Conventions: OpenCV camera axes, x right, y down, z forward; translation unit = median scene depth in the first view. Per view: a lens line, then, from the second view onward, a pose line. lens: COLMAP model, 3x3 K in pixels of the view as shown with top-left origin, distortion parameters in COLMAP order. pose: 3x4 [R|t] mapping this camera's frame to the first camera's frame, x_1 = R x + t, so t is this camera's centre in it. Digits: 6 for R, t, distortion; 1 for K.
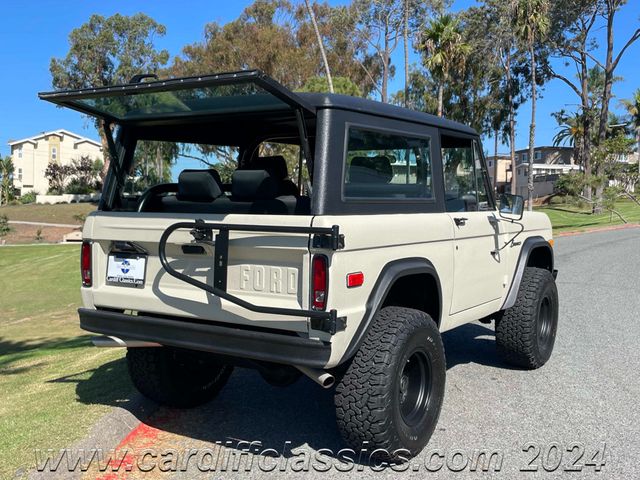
lens RADIAL K [[701.8, 0, 317.6], [0, 701.8, 207.1], [0, 0, 1]] dist [0.055471, 0.000000]
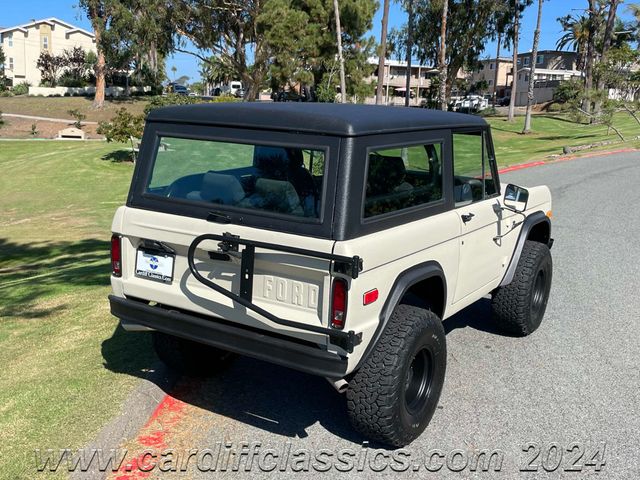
lens RADIAL K [[701.8, 0, 322.0], [0, 701.8, 203.7], [0, 0, 1]] dist [0.055471, 0.000000]
pose [[0.999540, 0.026836, 0.014094, -0.021443], [-0.028514, 0.990187, 0.136810, -0.097188], [-0.010284, -0.137149, 0.990497, -0.030662]]
